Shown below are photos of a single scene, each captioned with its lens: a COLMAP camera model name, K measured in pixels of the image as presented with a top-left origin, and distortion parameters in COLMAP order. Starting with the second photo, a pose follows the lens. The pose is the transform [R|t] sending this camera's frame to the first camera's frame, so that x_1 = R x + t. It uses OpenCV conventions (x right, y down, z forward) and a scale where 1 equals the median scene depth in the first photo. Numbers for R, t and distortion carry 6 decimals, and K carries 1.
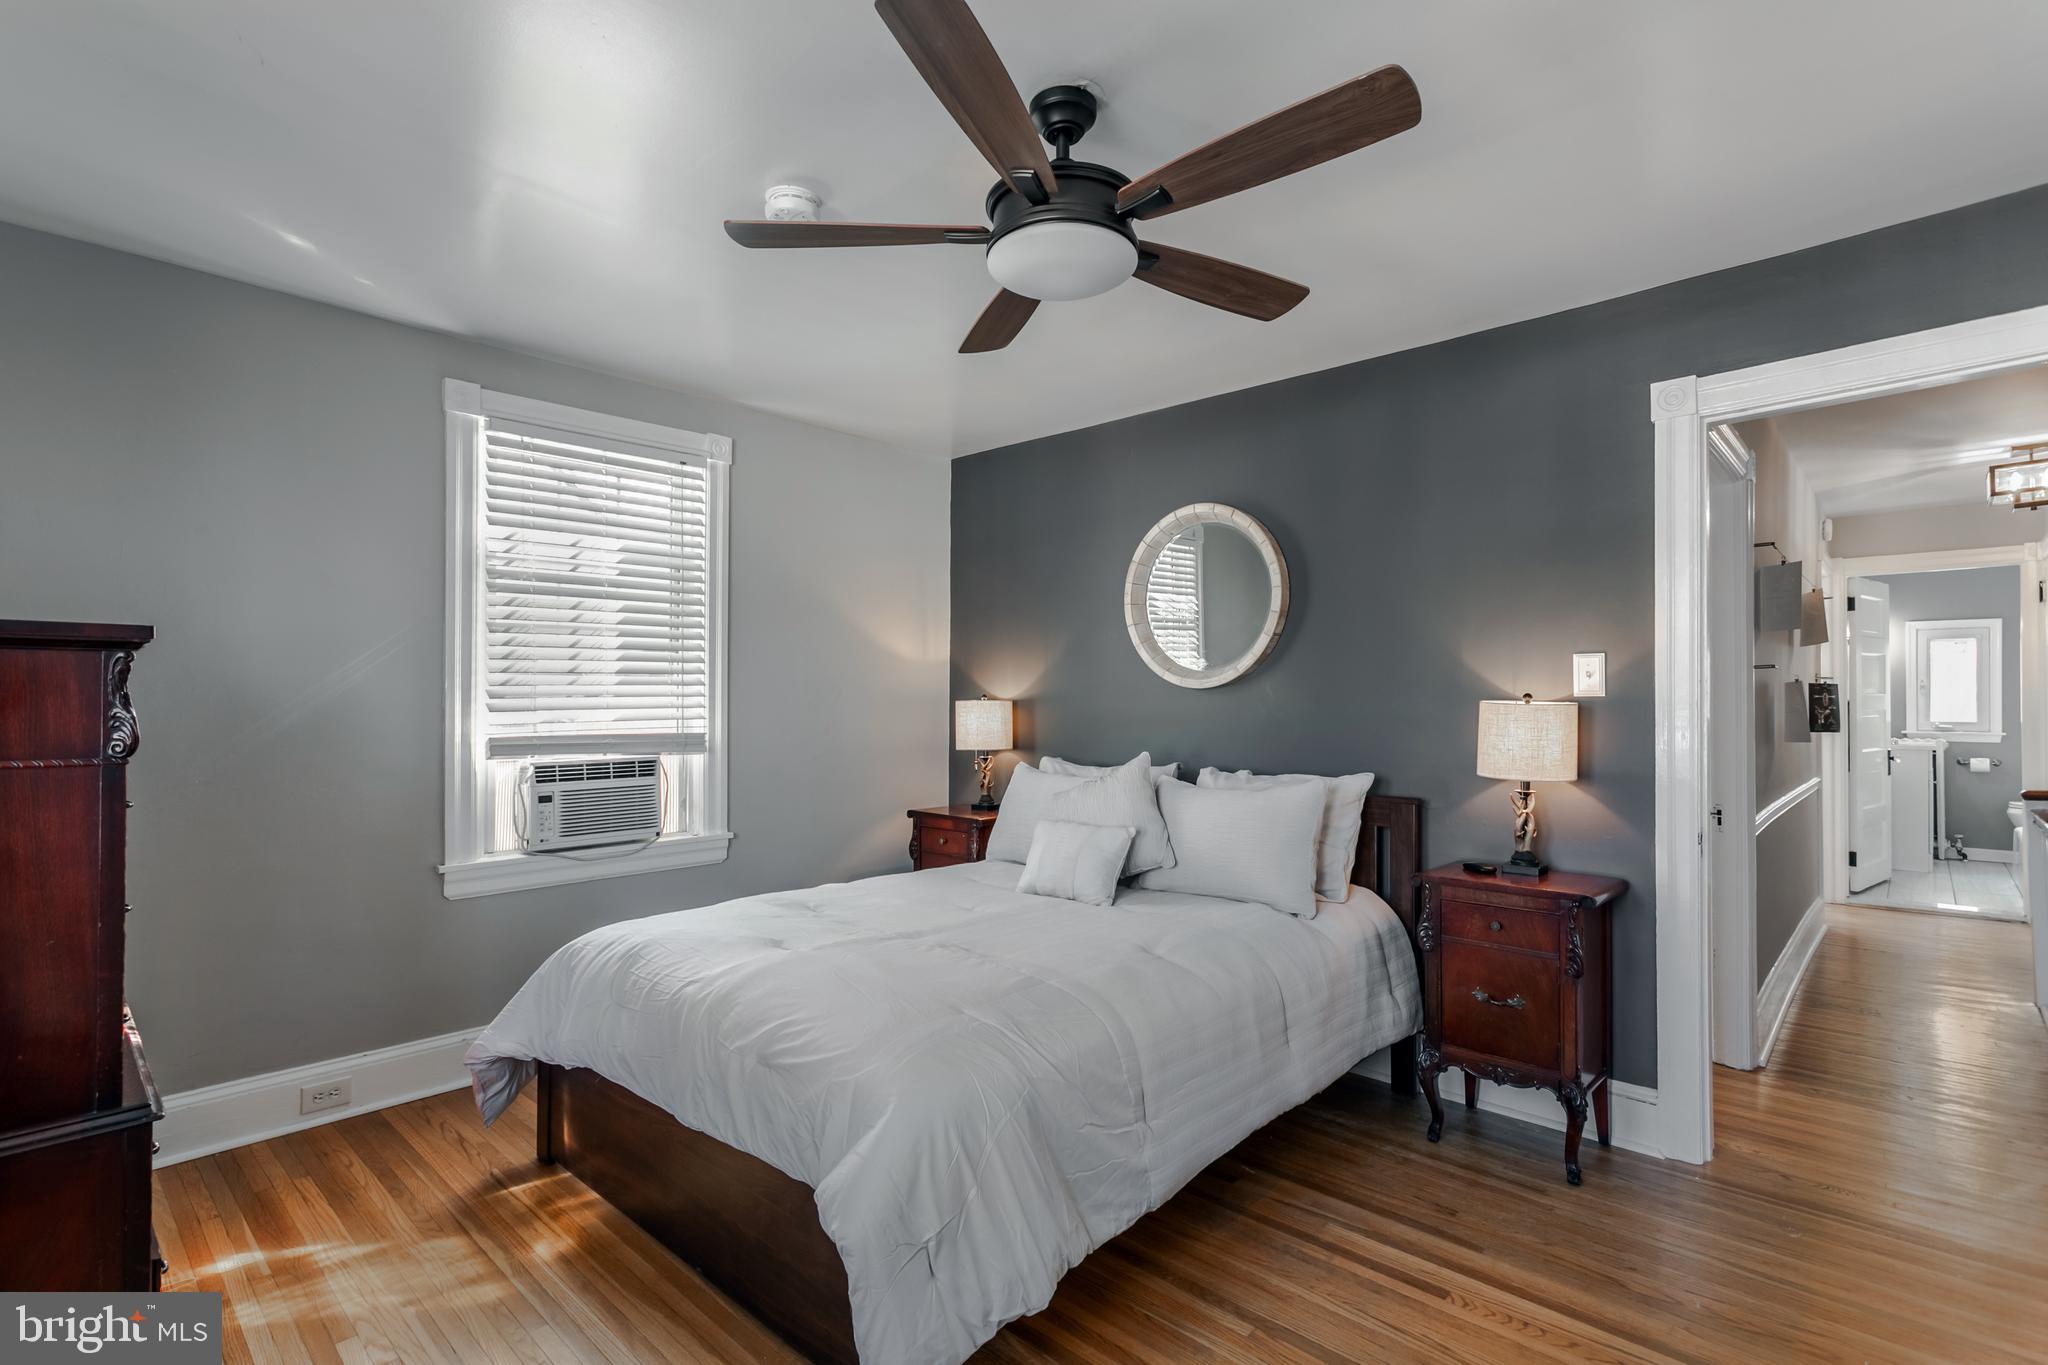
lens RADIAL K [[962.8, 0, 1024.0], [0, 962.8, 682.5], [0, 0, 1]] dist [-0.000262, 0.000166]
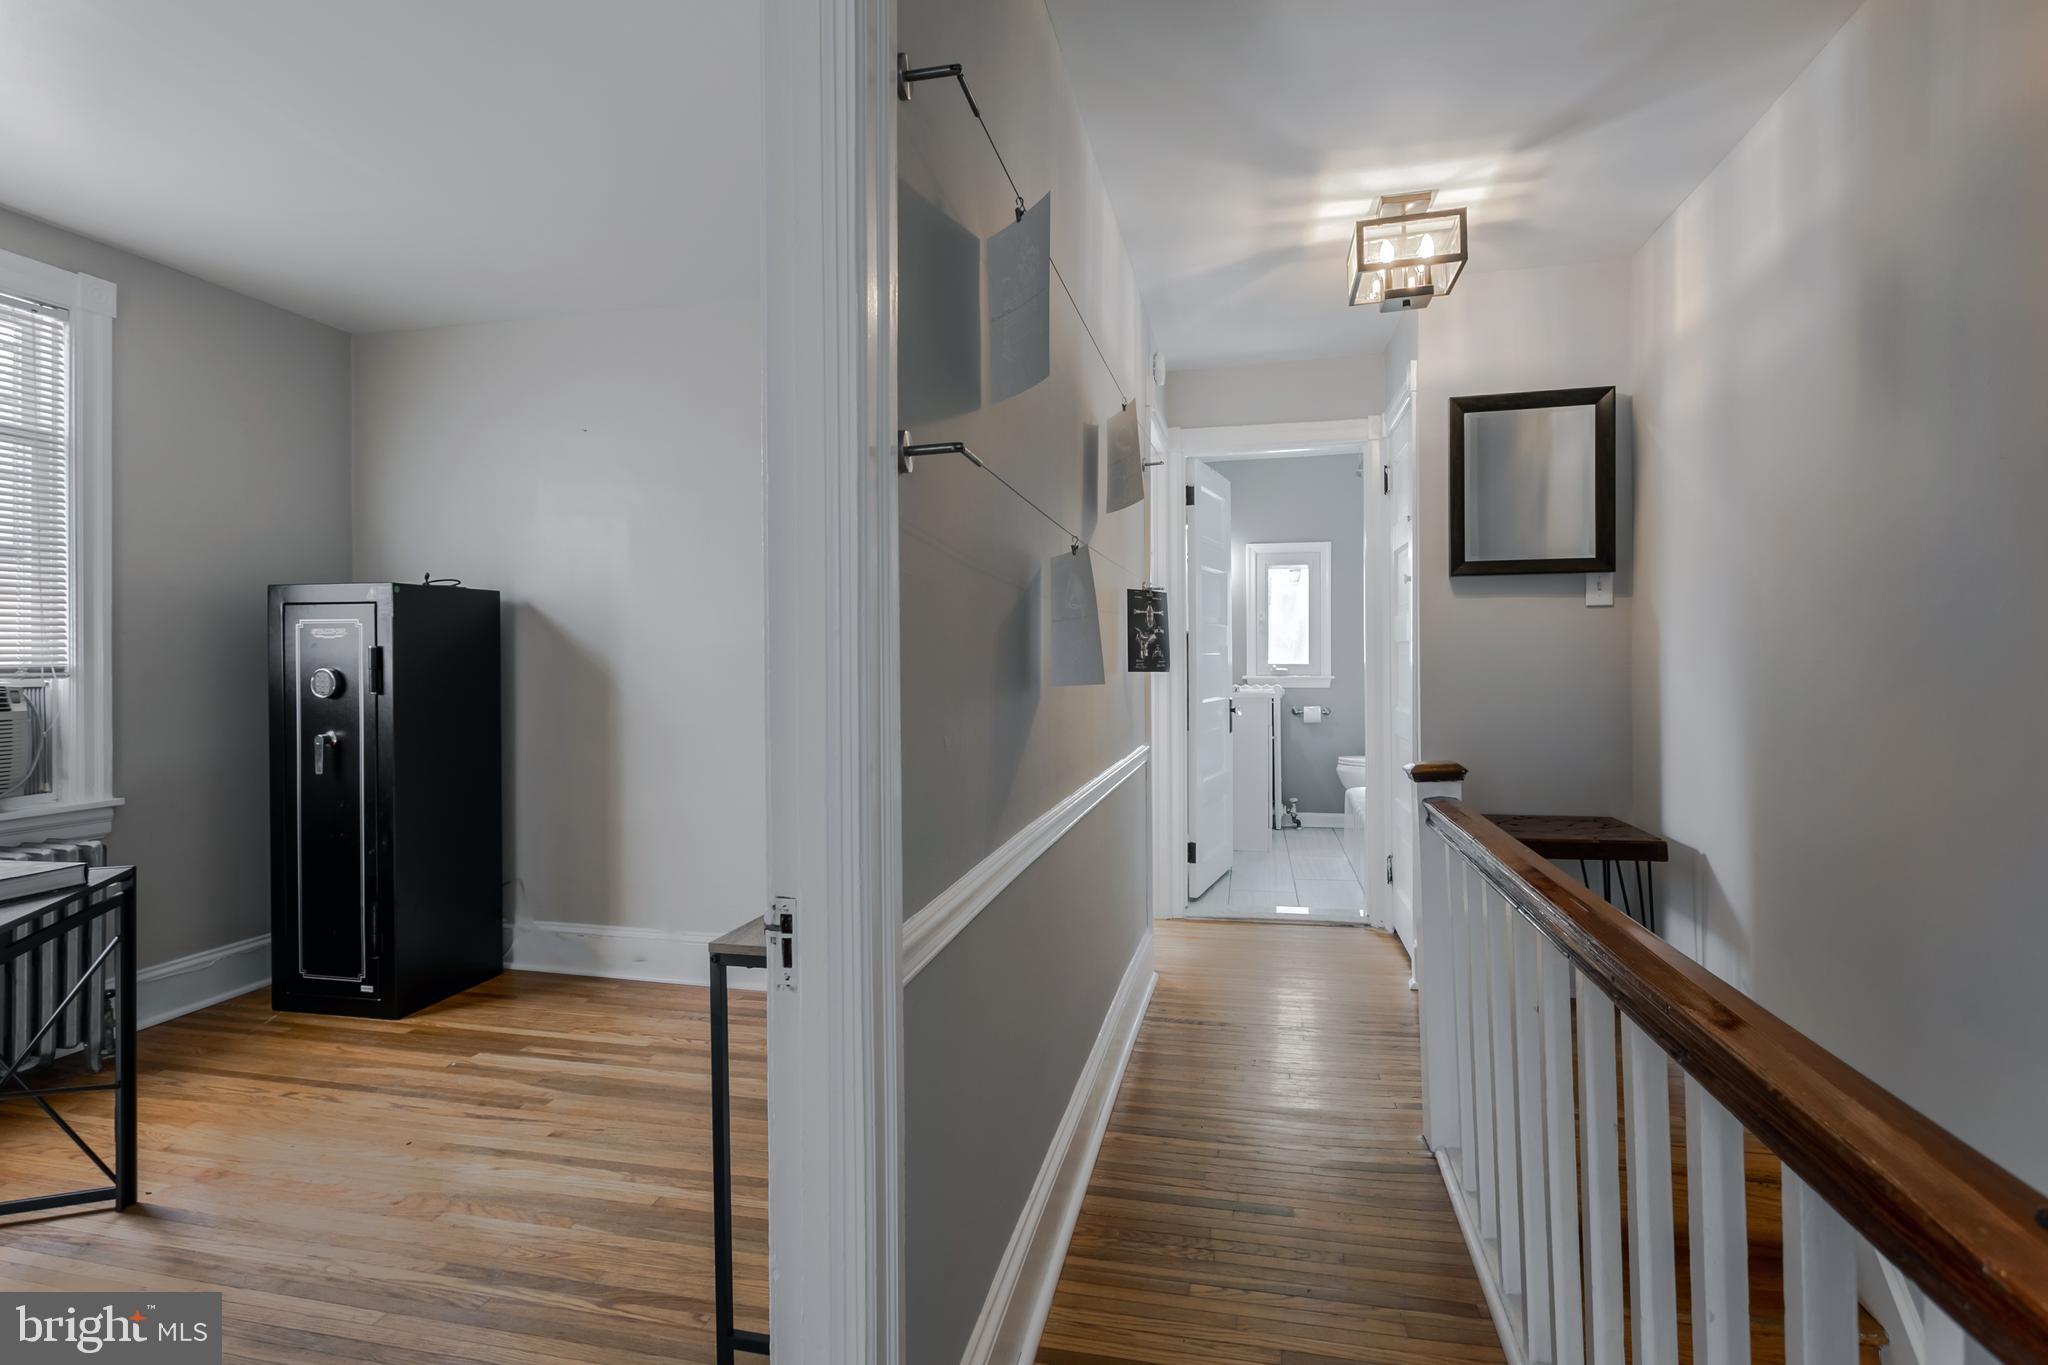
lens RADIAL K [[992.5, 0, 1029.0], [0, 992.5, 657.0], [0, 0, 1]] dist [0.003569, -0.000996]
pose [[0.862190, -0.005347, 0.506556, 0.359755], [0.001277, 0.999964, 0.008382, 0.029541], [-0.506583, -0.006579, 0.862166, 0.399711]]
